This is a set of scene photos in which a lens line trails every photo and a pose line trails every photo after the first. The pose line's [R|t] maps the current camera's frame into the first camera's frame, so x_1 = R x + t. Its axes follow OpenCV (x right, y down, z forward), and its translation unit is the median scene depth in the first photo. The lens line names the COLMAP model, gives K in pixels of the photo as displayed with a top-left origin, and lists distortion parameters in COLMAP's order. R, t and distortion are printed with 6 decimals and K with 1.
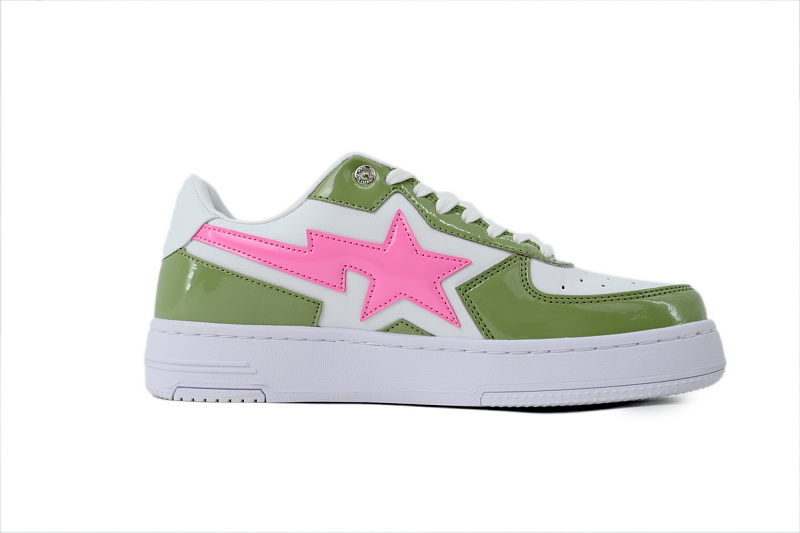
lens RADIAL K [[808.7, 0, 400.0], [0, 808.7, 266.5], [0, 0, 1]] dist [0.006554, -0.000055]
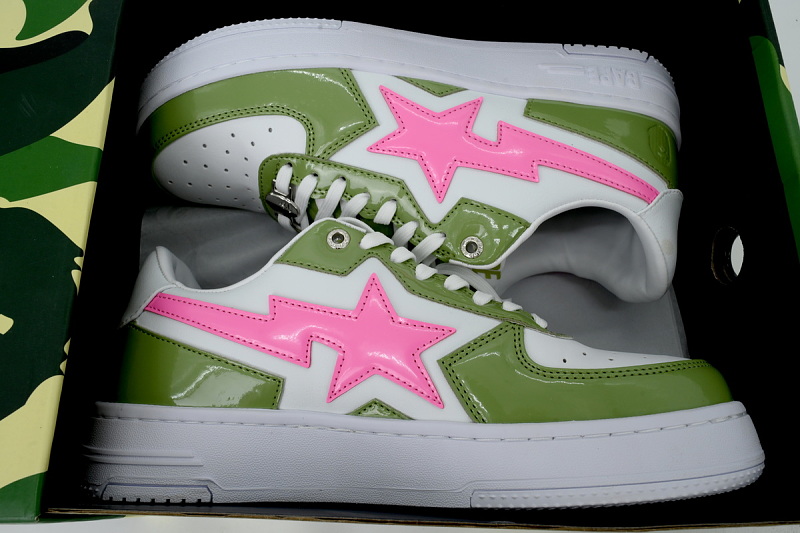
lens RADIAL K [[548.3, 0, 400.0], [0, 548.3, 266.5], [0, 0, 1]] dist [0.002063, 0.000308]
pose [[0.999340, -0.010789, -0.034683, 0.049515], [0.003704, 0.980160, -0.198173, 0.042707], [0.036133, 0.197914, 0.979553, 0.409548]]
